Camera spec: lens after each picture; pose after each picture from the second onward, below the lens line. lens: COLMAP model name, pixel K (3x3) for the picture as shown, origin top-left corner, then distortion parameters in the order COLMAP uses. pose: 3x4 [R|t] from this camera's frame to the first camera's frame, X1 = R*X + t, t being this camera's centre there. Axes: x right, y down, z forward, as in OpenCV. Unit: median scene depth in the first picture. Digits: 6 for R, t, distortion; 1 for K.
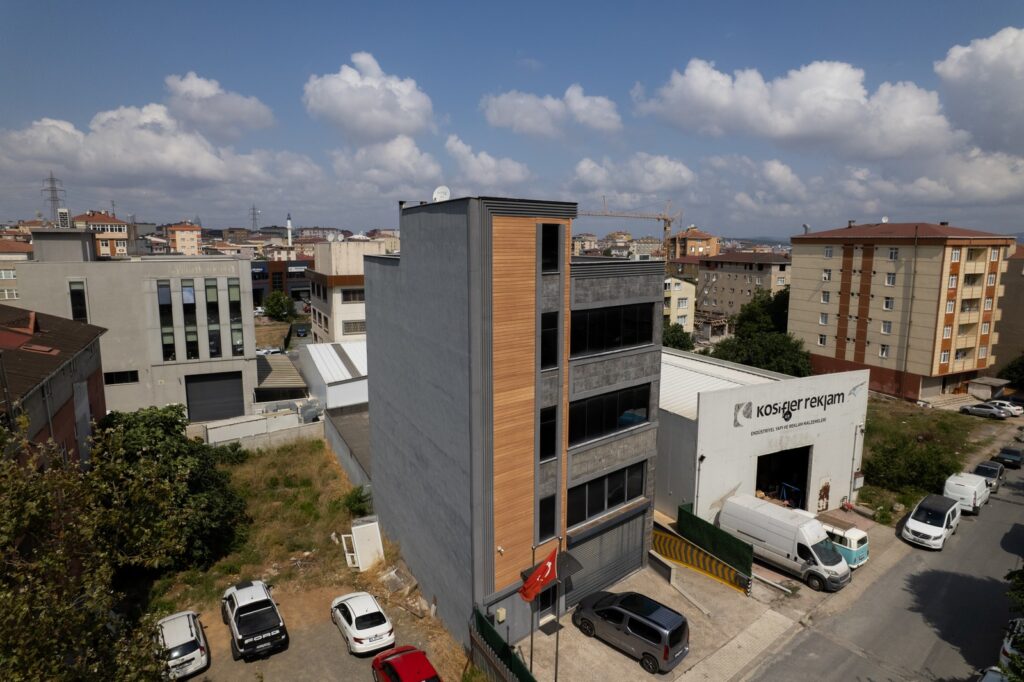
lens RADIAL K [[650.1, 0, 508.2], [0, 650.1, 351.3], [0, 0, 1]] dist [-0.035036, 0.017695]
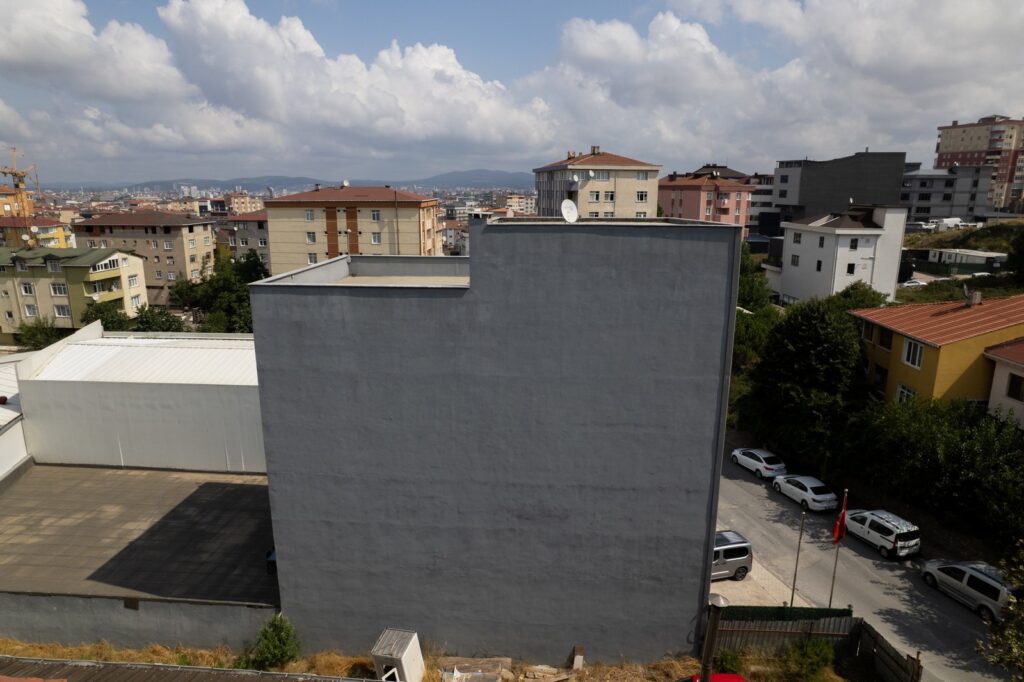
lens RADIAL K [[650.1, 0, 510.2], [0, 650.1, 346.8], [0, 0, 1]] dist [-0.035036, 0.017695]
pose [[0.460903, -0.217251, 0.860448, -0.202177], [0.148030, 0.974810, 0.166833, -0.049421], [-0.875018, 0.050479, 0.481452, 0.151381]]
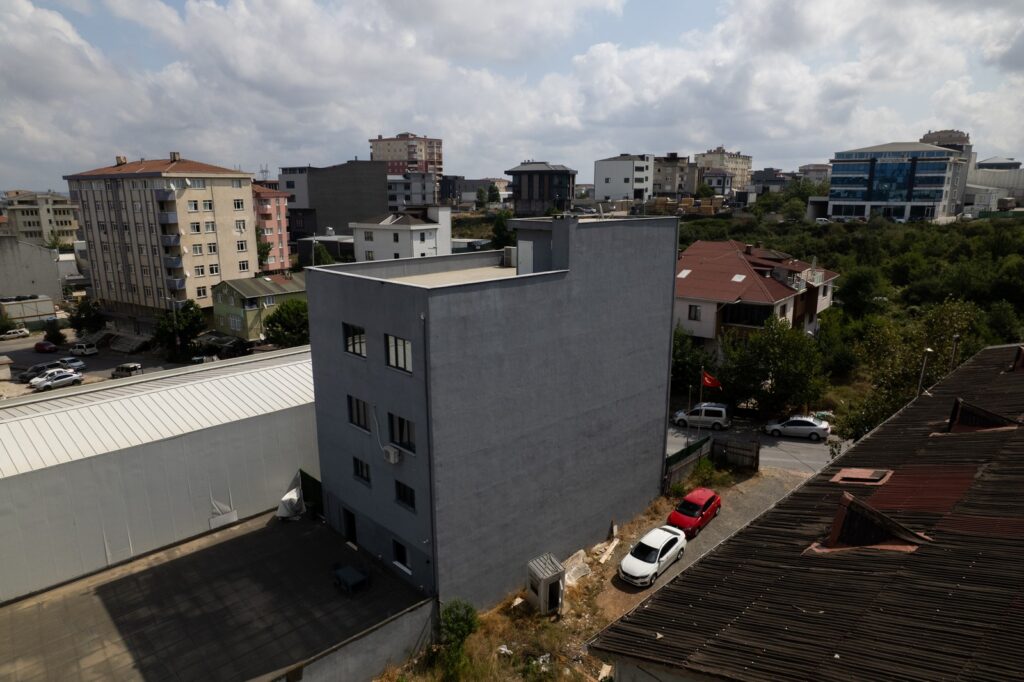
lens RADIAL K [[650.1, 0, 505.6], [0, 650.1, 333.6], [0, 0, 1]] dist [-0.035036, 0.017695]
pose [[-0.347302, -0.205441, 0.914973, -0.476163], [0.162816, 0.947678, 0.274586, -0.199739], [-0.923511, 0.244337, -0.295681, 0.974660]]
